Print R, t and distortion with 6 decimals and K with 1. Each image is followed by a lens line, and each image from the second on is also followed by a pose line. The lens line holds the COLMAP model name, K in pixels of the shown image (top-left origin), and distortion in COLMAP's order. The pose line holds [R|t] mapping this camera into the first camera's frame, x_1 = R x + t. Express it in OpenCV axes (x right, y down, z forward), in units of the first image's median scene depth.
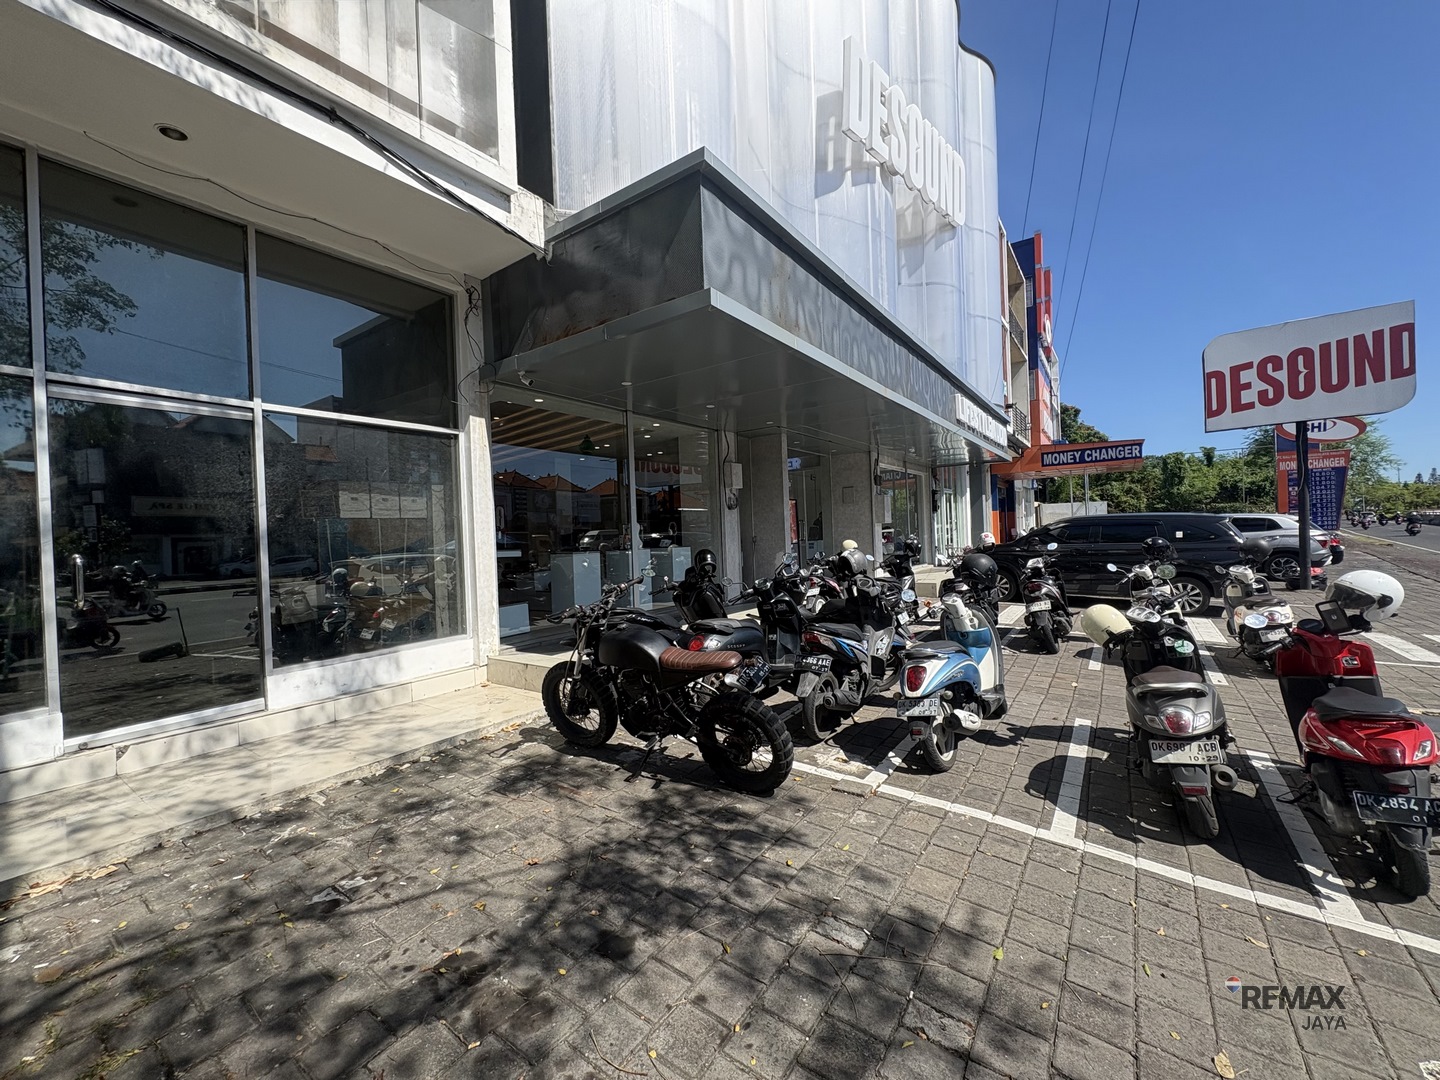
lens RADIAL K [[585.3, 0, 720.0], [0, 585.3, 540.0], [0, 0, 1]] dist [0.002670, 0.000364]
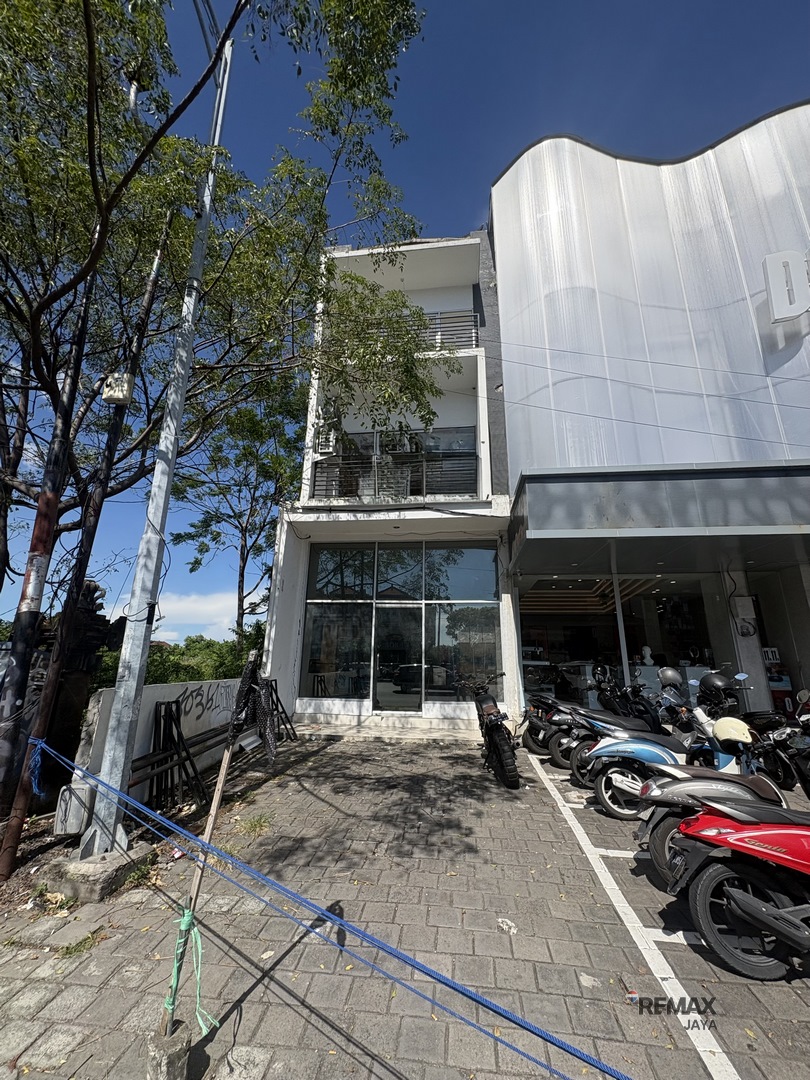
lens RADIAL K [[409.6, 0, 405.0], [0, 409.6, 540.0], [0, 0, 1]] dist [-0.000785, -0.000119]
pose [[0.496295, -0.208410, -0.842767, 1.122654], [-0.033037, 0.965521, -0.258221, -0.004960], [0.867525, 0.155996, 0.472298, -0.077218]]
